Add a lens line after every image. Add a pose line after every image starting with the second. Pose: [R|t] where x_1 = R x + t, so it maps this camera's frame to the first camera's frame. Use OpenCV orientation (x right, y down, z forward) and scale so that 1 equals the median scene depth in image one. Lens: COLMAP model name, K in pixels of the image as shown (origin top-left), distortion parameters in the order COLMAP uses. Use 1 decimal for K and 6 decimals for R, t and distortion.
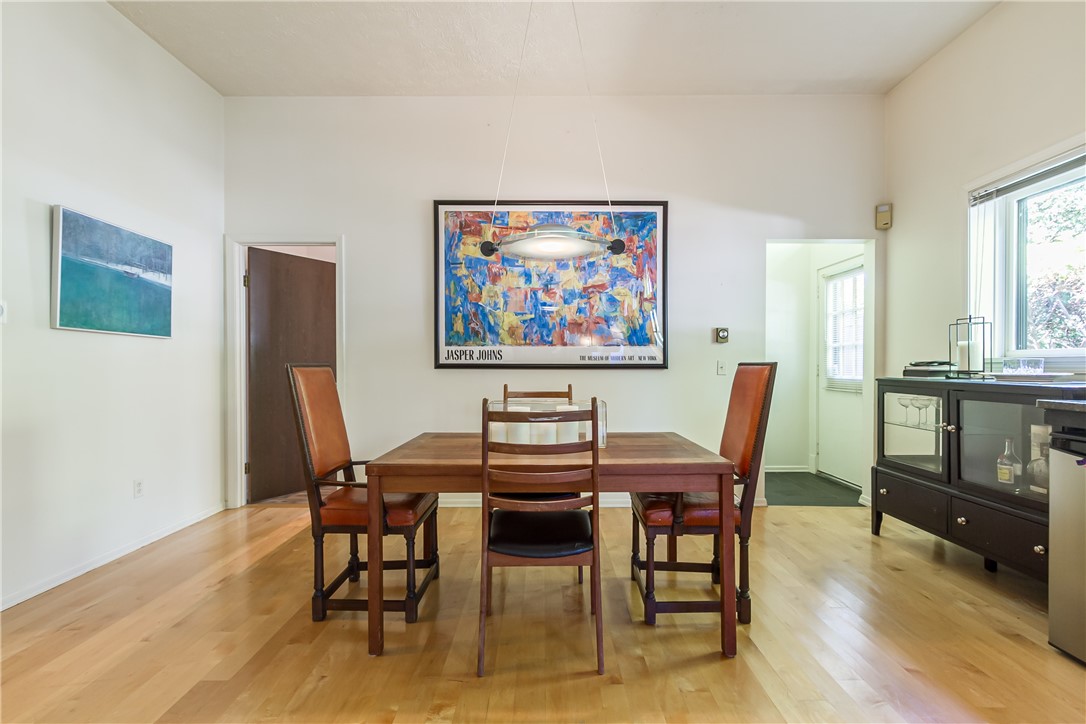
lens RADIAL K [[495.7, 0, 547.0], [0, 495.7, 369.7], [0, 0, 1]] dist [0.014704, -0.007012]
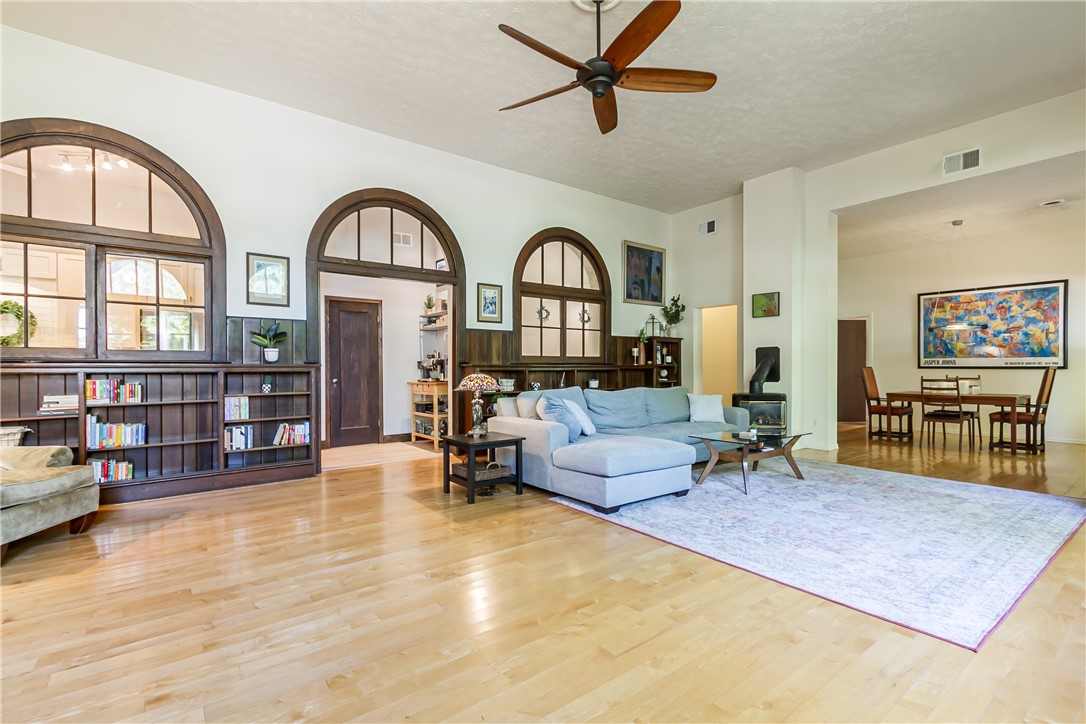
lens RADIAL K [[495.7, 0, 547.0], [0, 495.7, 369.7], [0, 0, 1]] dist [0.014704, -0.007012]
pose [[0.607753, 0.002339, -0.794122, 0.549951], [-0.005261, 0.999986, -0.001081, 0.013802], [0.794108, 0.004835, 0.607757, -1.715867]]
